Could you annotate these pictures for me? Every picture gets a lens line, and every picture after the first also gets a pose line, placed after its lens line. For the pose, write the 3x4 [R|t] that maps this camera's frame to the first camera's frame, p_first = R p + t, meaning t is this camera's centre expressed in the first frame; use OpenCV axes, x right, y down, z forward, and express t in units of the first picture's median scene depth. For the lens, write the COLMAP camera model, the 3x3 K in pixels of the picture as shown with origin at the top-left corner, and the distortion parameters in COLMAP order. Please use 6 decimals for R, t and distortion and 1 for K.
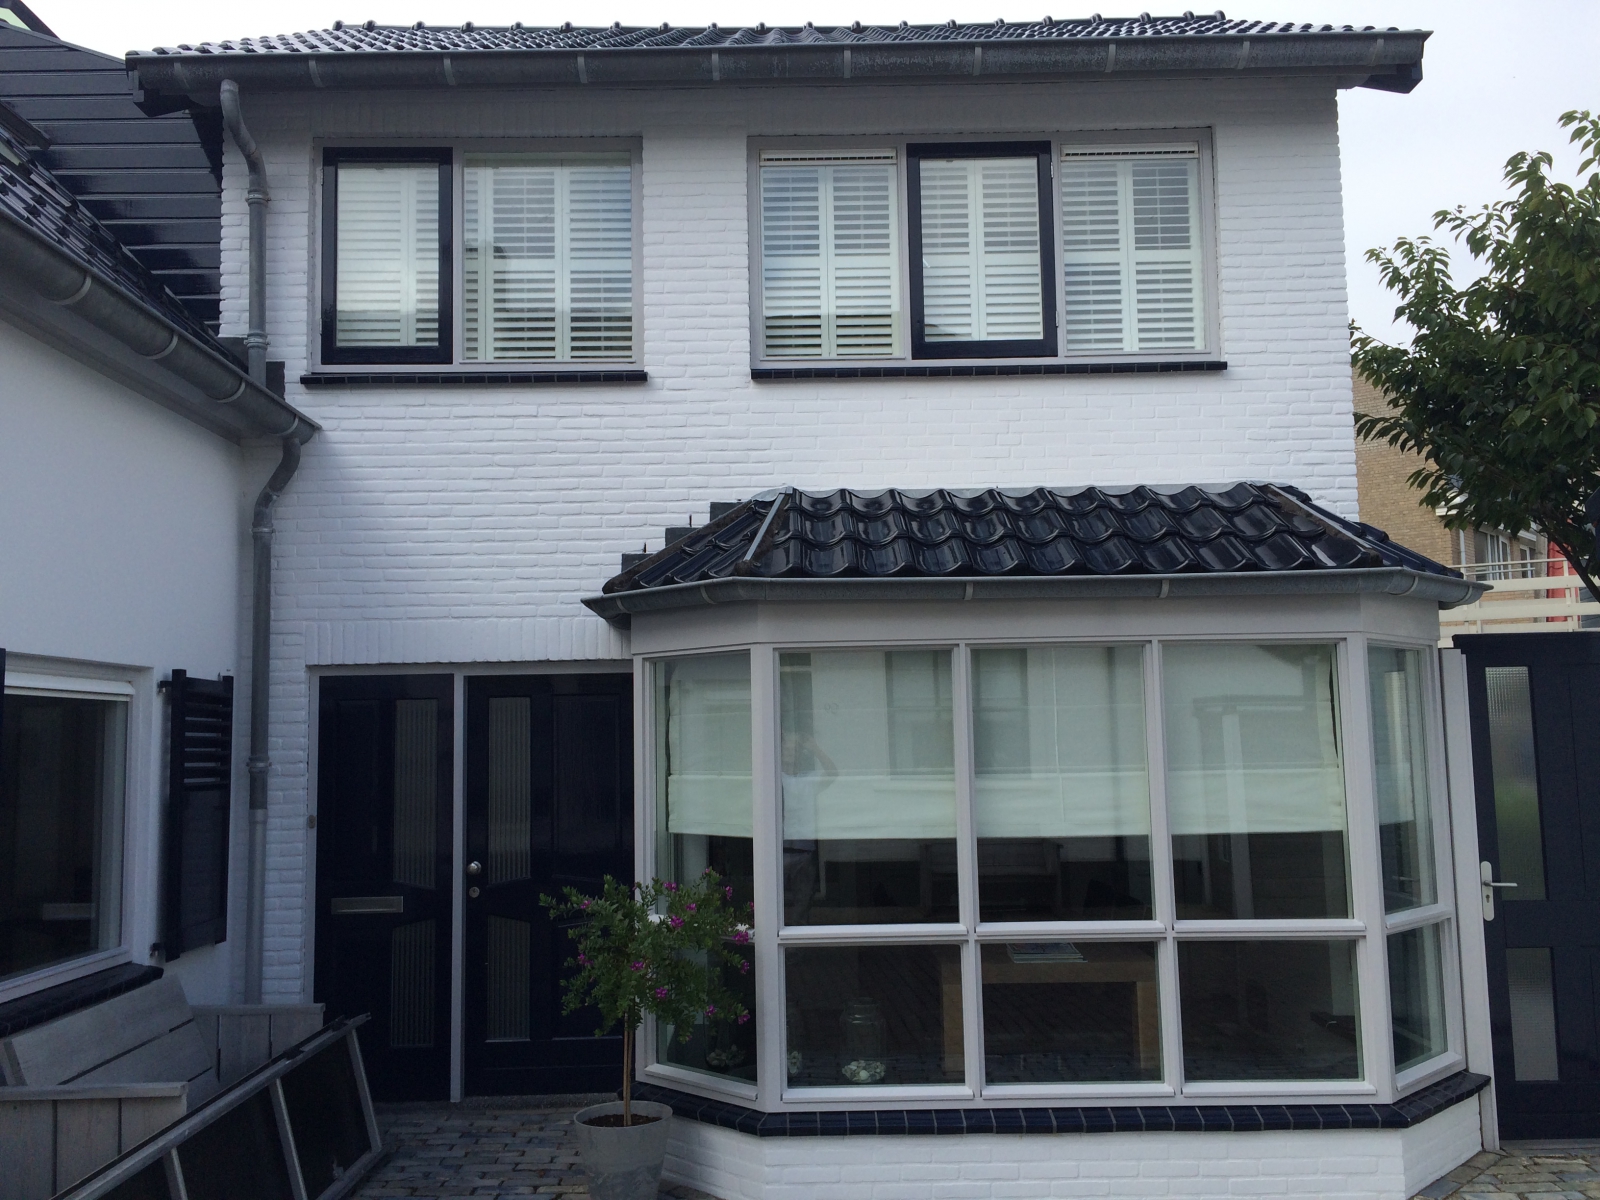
lens RADIAL K [[1413.9, 0, 800.0], [0, 1413.9, 600.0], [0, 0, 1]] dist [0.034752, -0.007471]
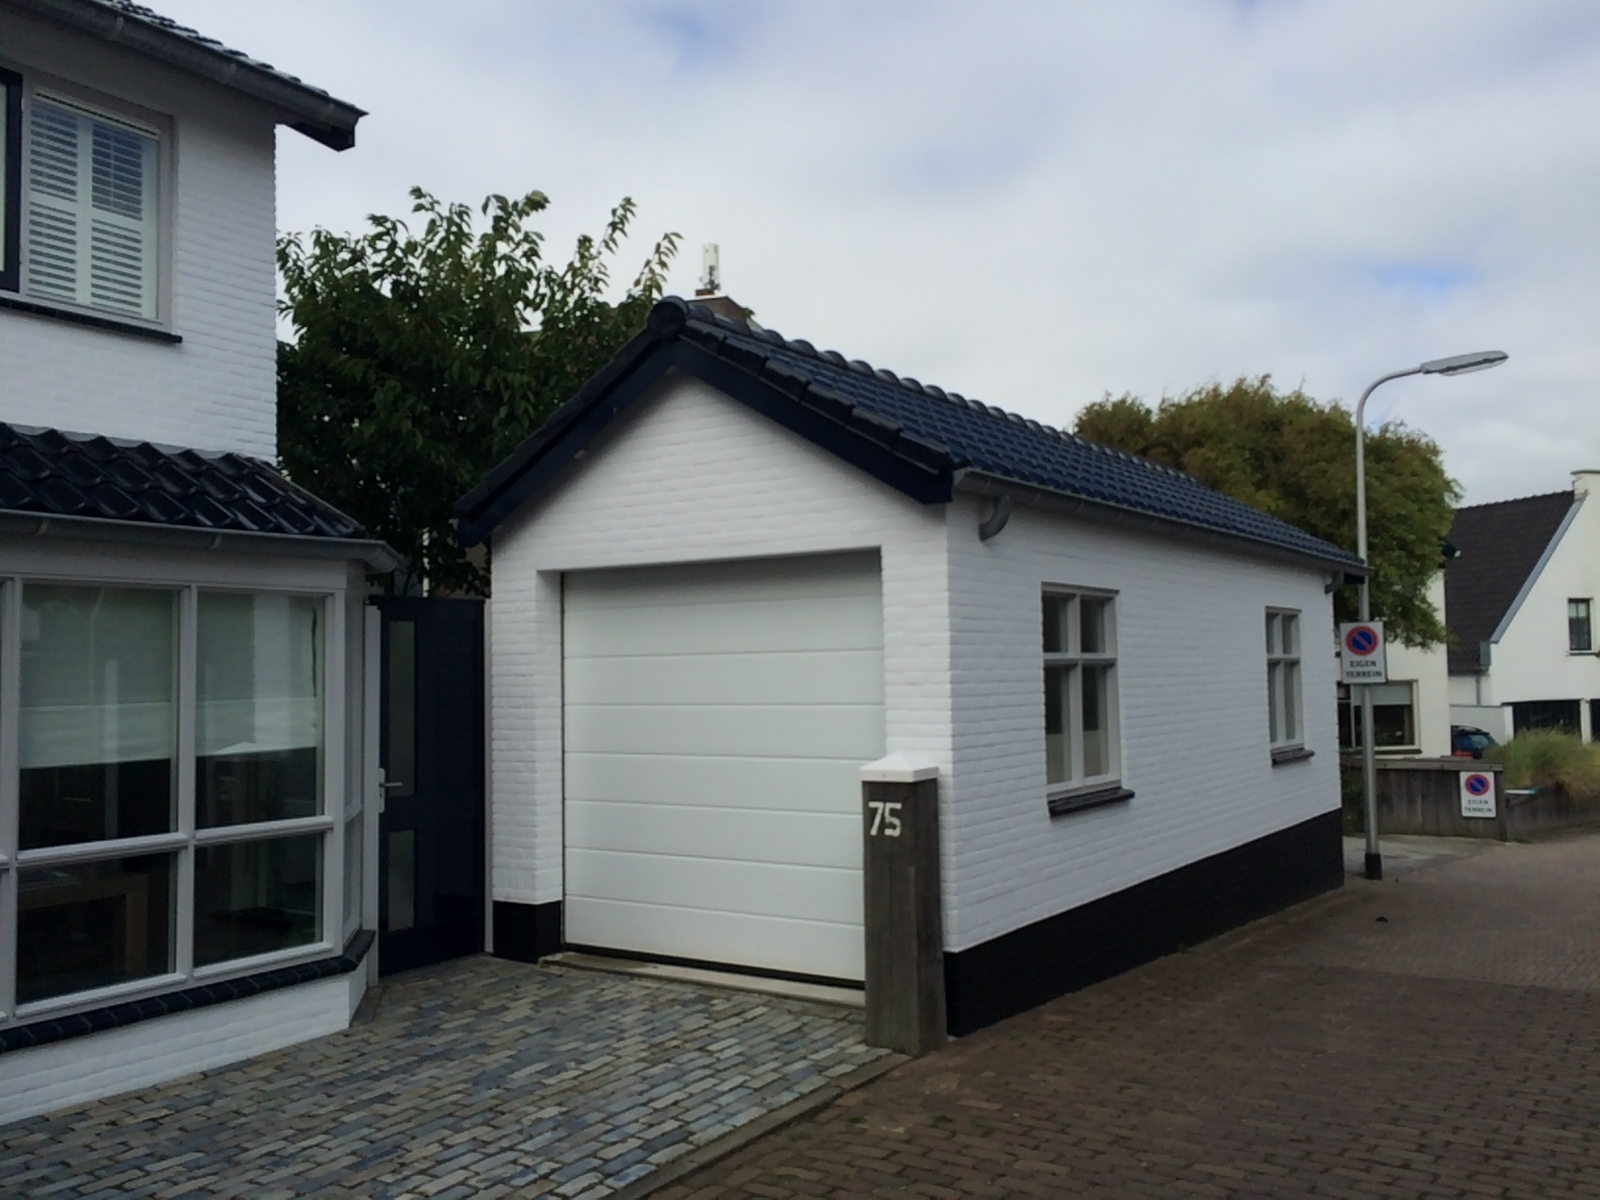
lens RADIAL K [[1340.2, 0, 800.0], [0, 1340.2, 600.0], [0, 0, 1]] dist [0.000351, -0.003004]
pose [[0.555090, 0.054802, 0.829983, -0.293335], [-0.085244, 0.996321, -0.008775, 0.005851], [-0.827411, -0.065880, 0.557719, 0.001157]]
